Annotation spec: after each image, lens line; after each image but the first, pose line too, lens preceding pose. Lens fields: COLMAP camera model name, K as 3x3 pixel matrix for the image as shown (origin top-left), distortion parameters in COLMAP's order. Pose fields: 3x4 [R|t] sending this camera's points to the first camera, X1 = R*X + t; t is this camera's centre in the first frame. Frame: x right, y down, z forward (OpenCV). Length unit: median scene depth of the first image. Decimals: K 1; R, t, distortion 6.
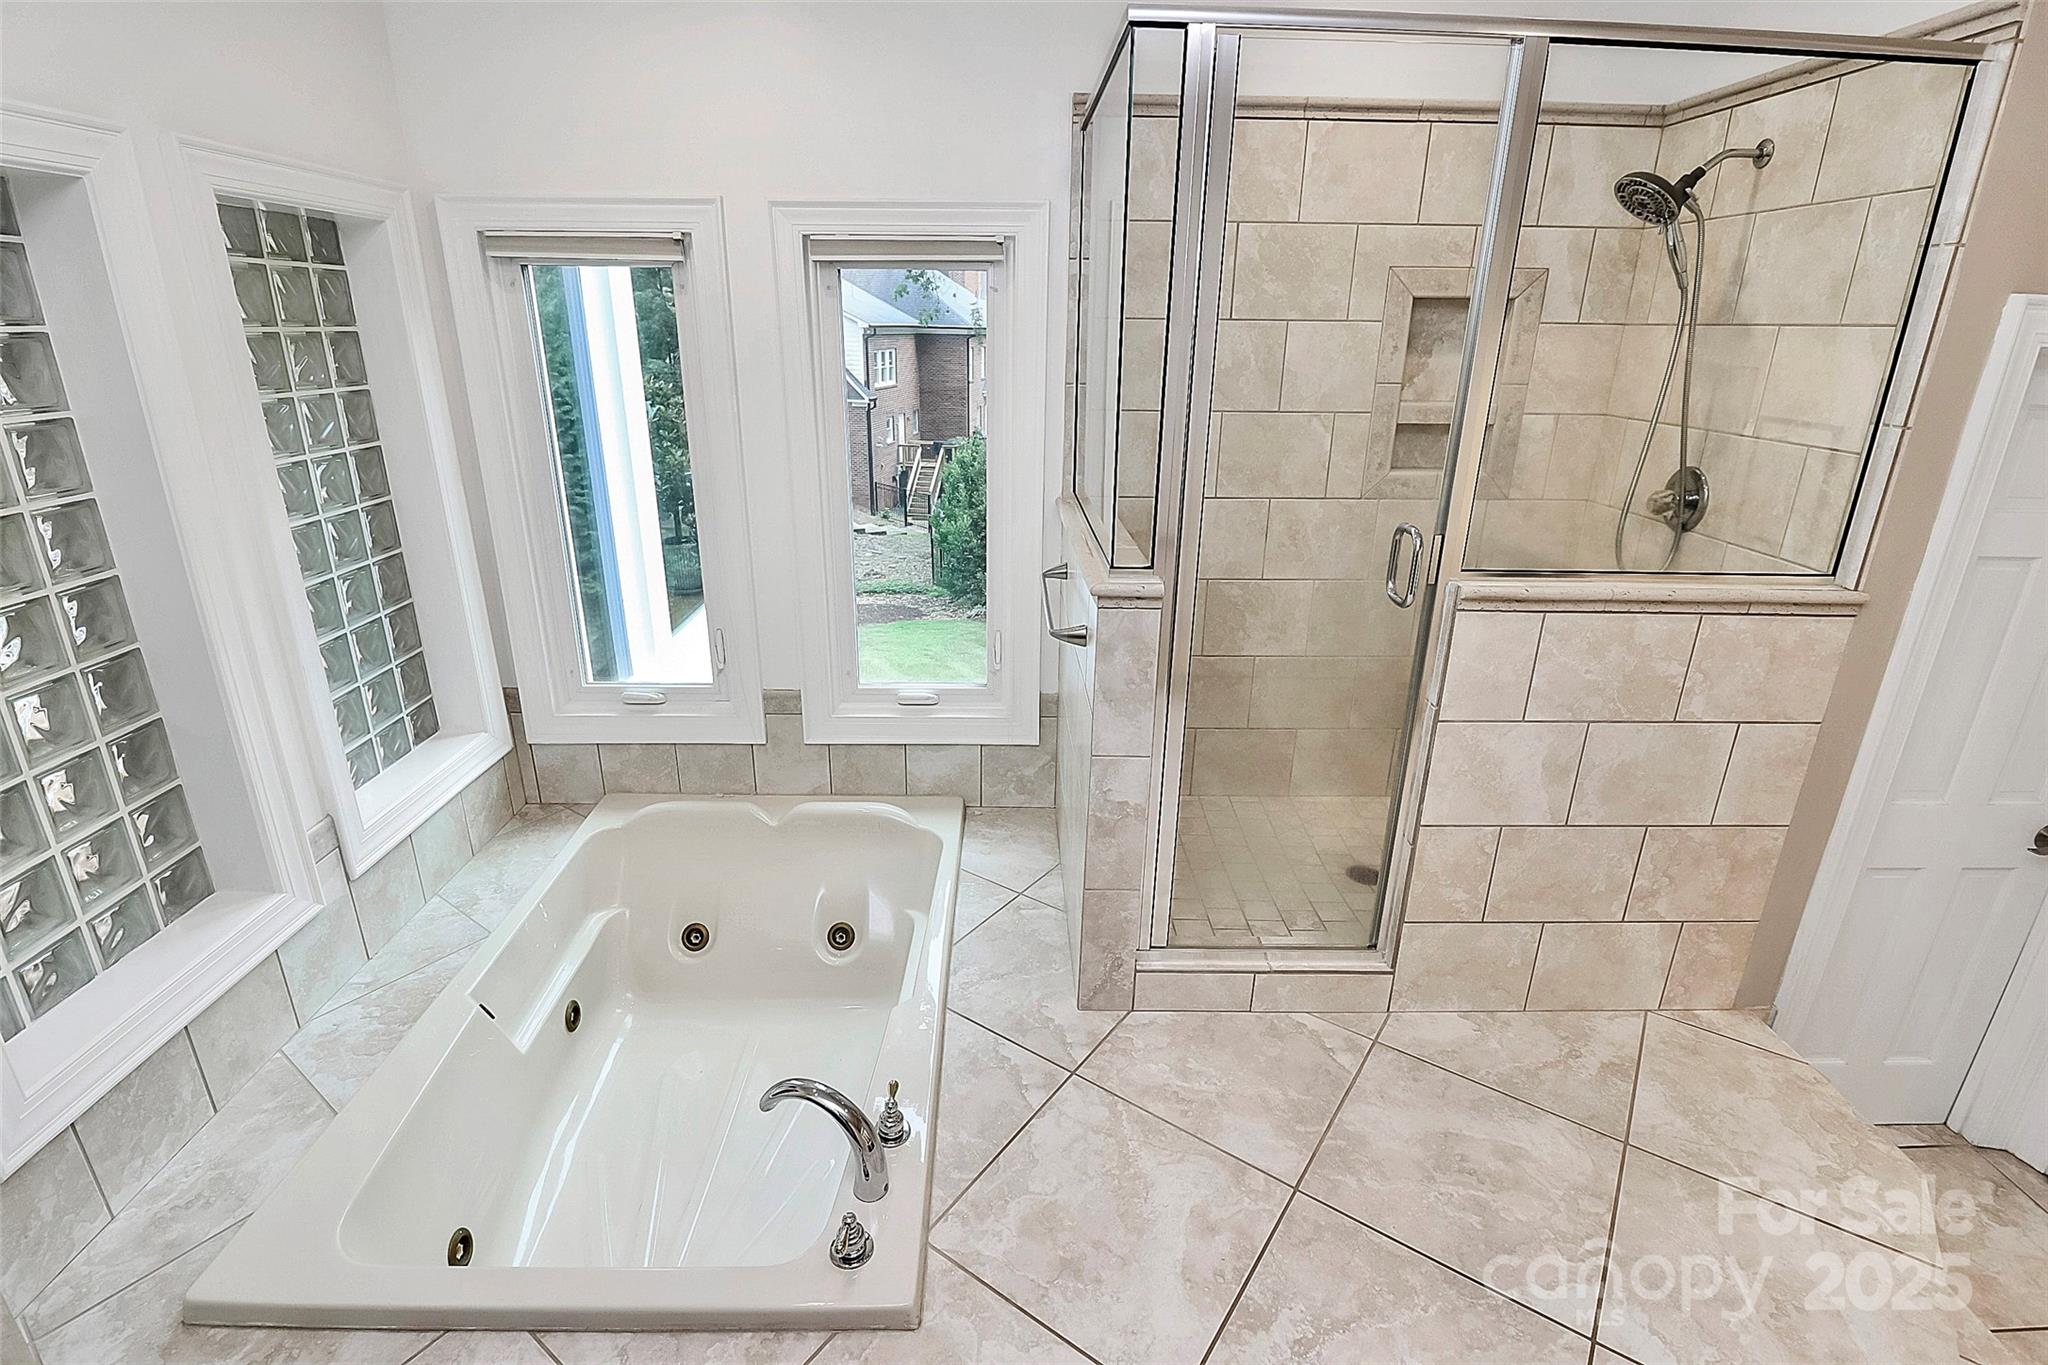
lens RADIAL K [[953.9, 0, 1022.6], [0, 953.9, 672.0], [0, 0, 1]] dist [0.004138, -0.014207]
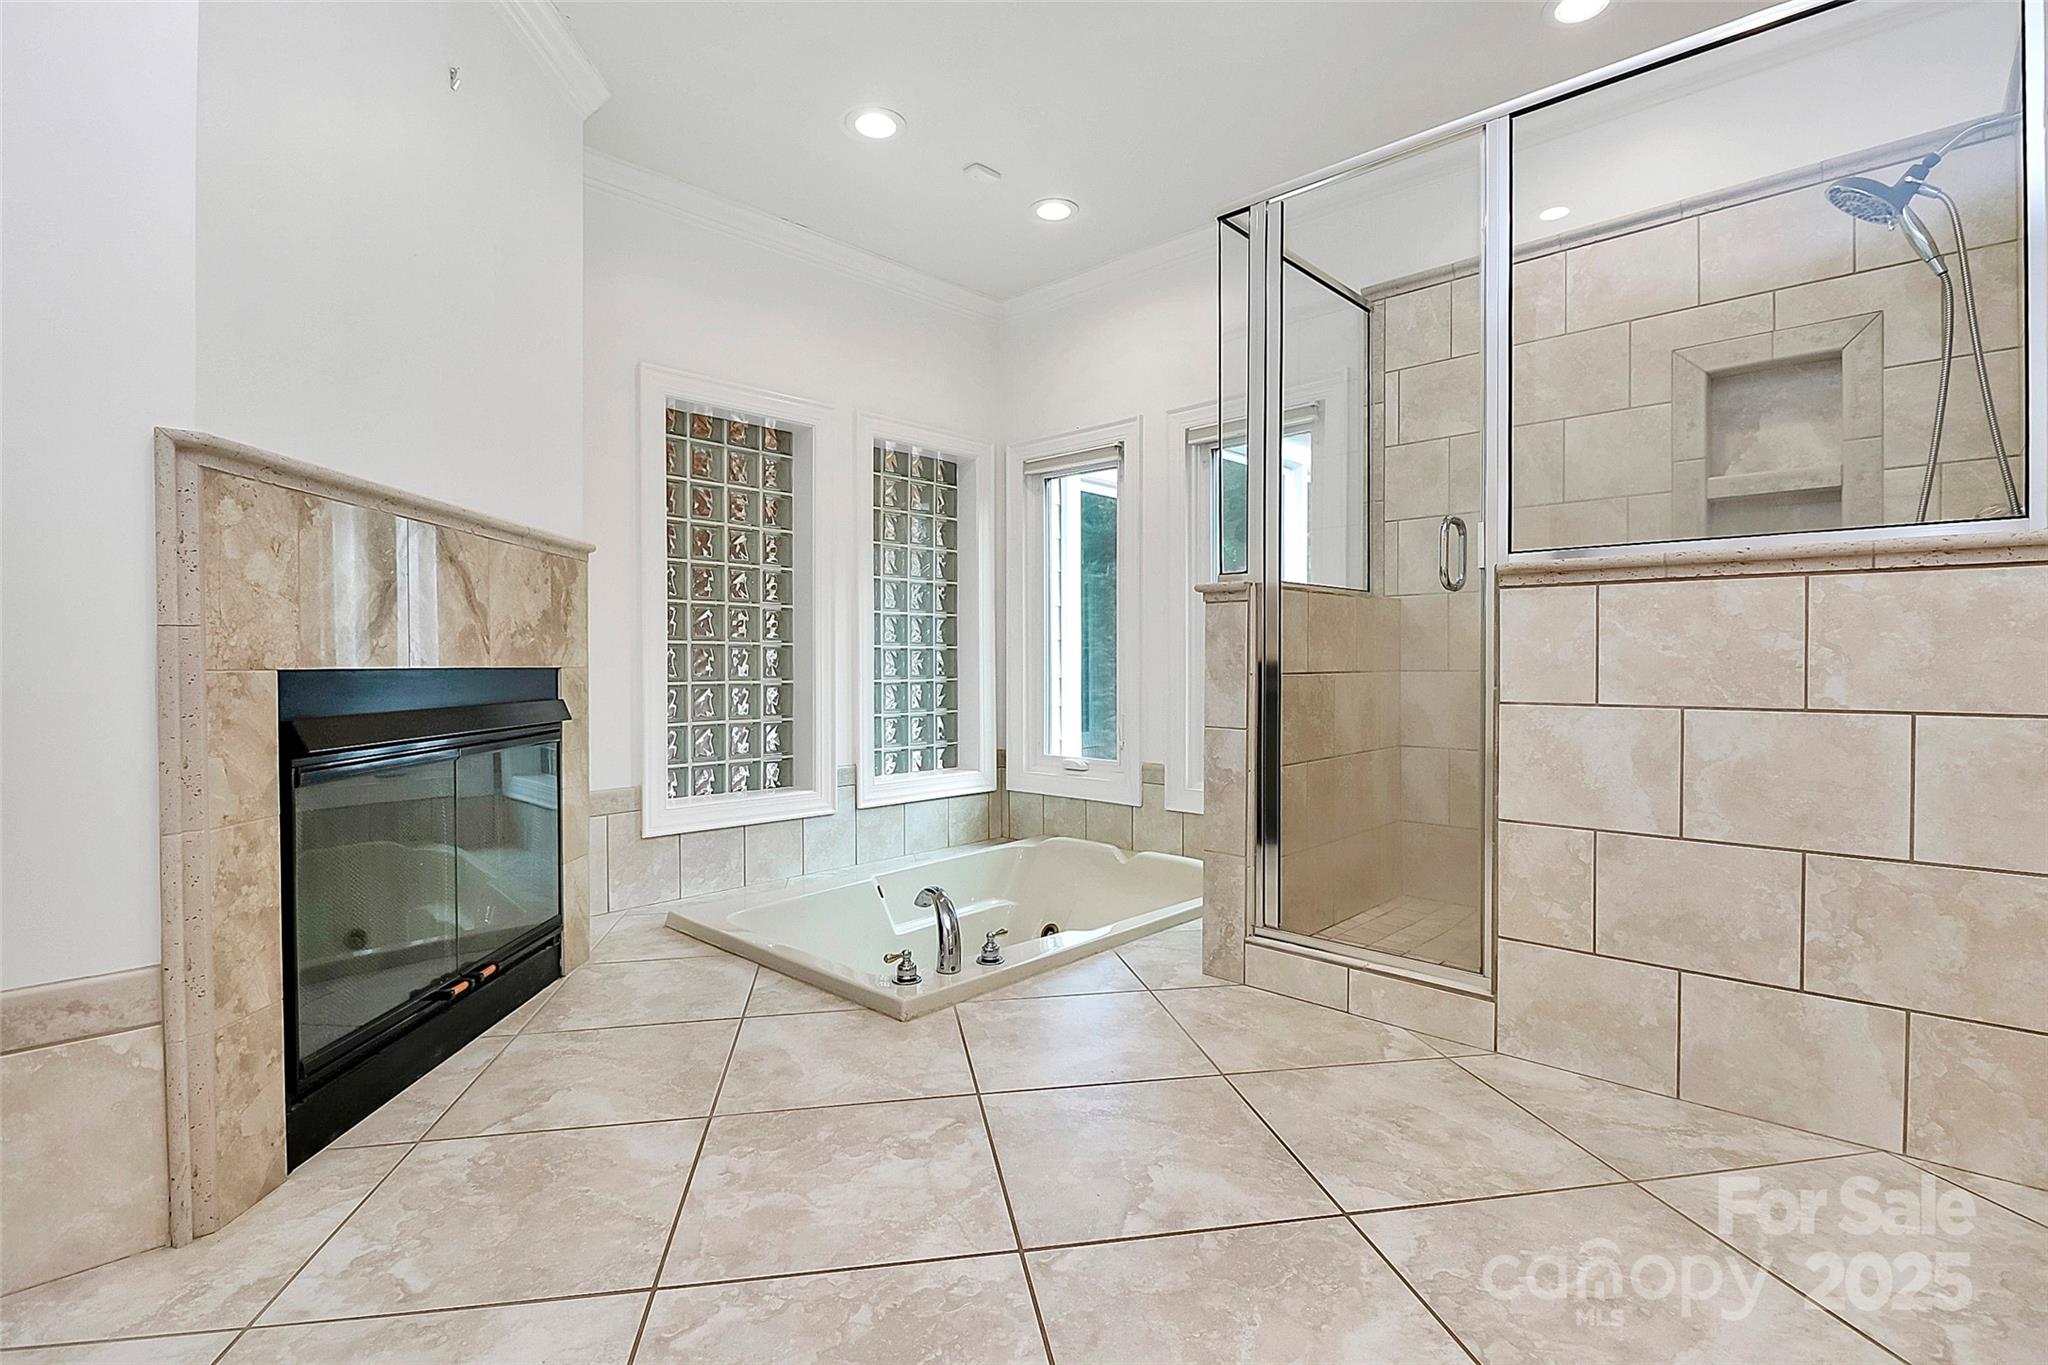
lens RADIAL K [[953.9, 0, 1022.6], [0, 953.9, 672.0], [0, 0, 1]] dist [0.004138, -0.014207]
pose [[0.713737, -0.005326, -0.700394, 0.732558], [-0.225850, 0.944808, -0.237337, 0.349455], [0.663002, 0.327580, 0.673142, -0.016554]]
